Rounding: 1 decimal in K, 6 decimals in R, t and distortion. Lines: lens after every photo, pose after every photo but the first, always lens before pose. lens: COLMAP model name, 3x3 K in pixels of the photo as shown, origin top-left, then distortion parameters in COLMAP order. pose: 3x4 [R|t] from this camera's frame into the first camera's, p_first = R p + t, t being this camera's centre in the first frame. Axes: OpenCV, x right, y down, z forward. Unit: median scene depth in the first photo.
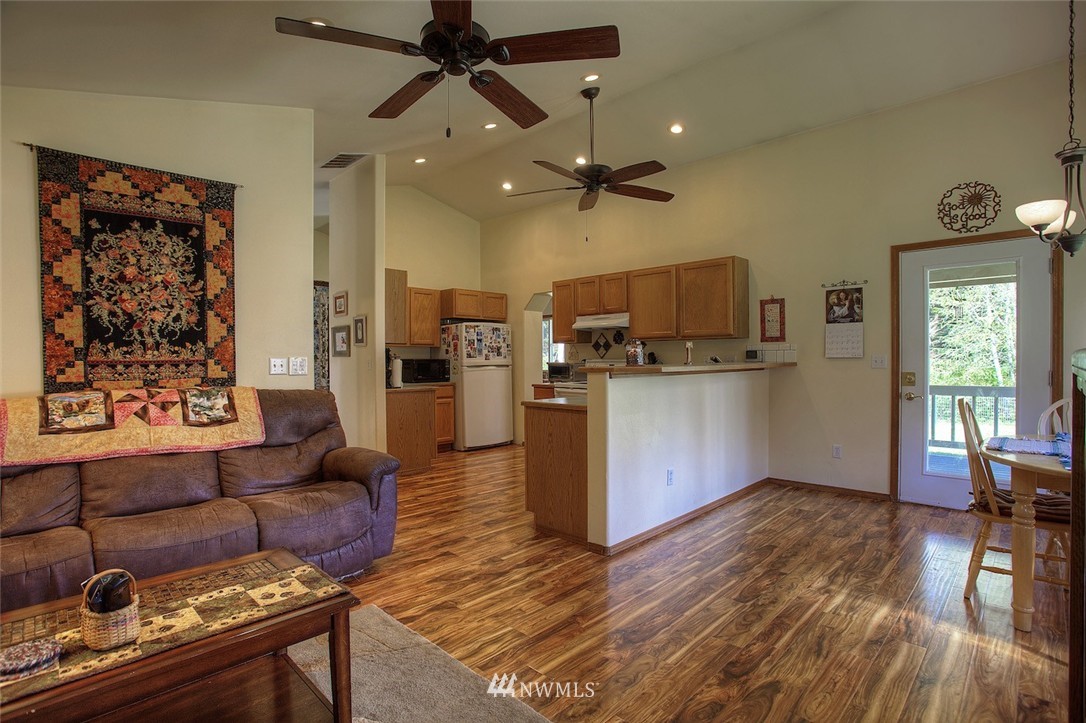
lens RADIAL K [[528.5, 0, 548.4], [0, 528.5, 366.4], [0, 0, 1]] dist [-0.083773, 0.038772]
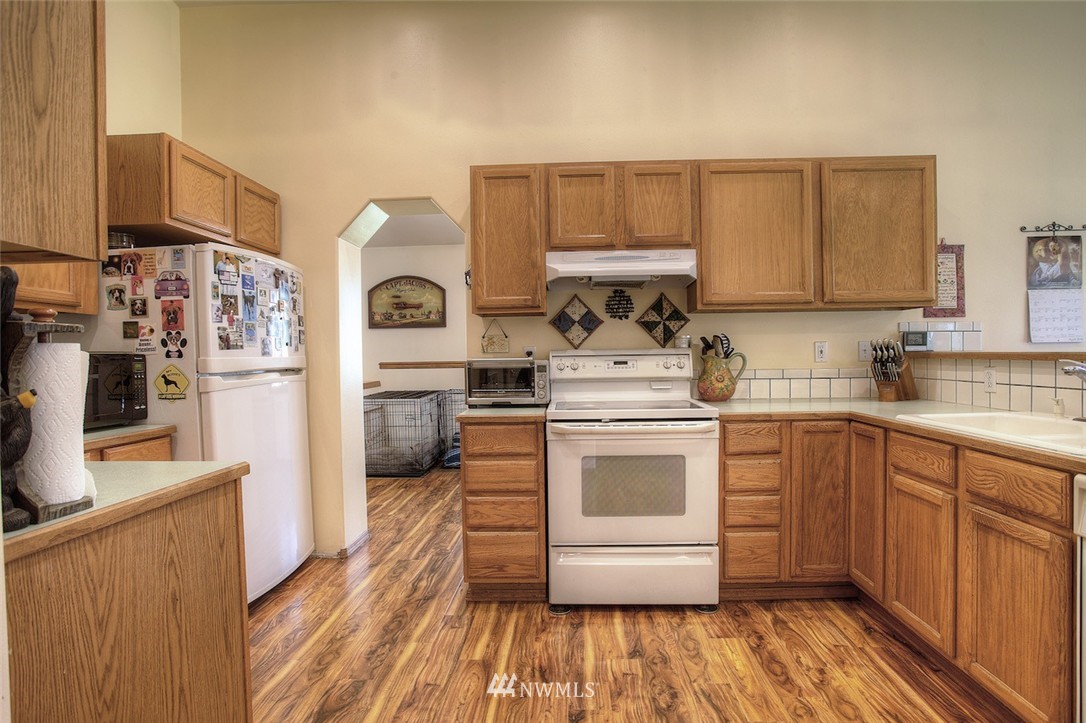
lens RADIAL K [[560.4, 0, 548.8], [0, 560.4, 366.8], [0, 0, 1]] dist [-0.079562, 0.040037]
pose [[0.746941, -0.019713, 0.664598, -0.542094], [0.020735, 0.999765, 0.006350, -0.006839], [-0.664567, 0.009037, 0.747174, 1.426629]]
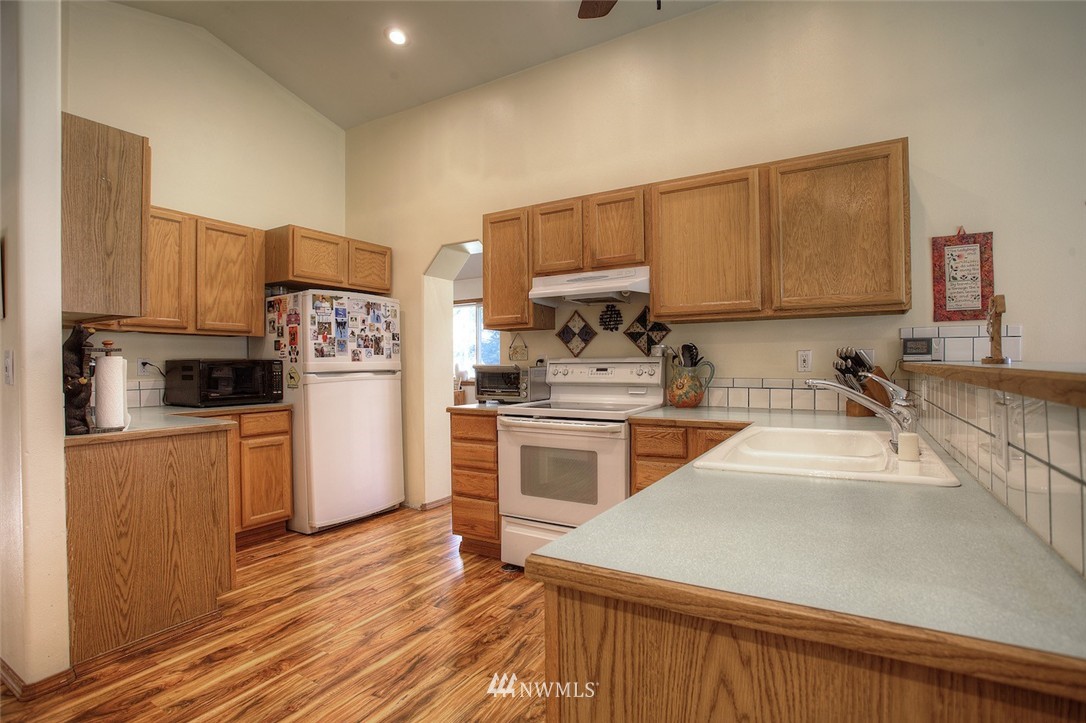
lens RADIAL K [[528.5, 0, 548.4], [0, 528.5, 366.4], [0, 0, 1]] dist [-0.083773, 0.038772]
pose [[0.973565, -0.002875, 0.228393, -0.112601], [0.005274, 0.999937, -0.009897, -0.001219], [-0.228350, 0.010840, 0.973519, 1.052765]]
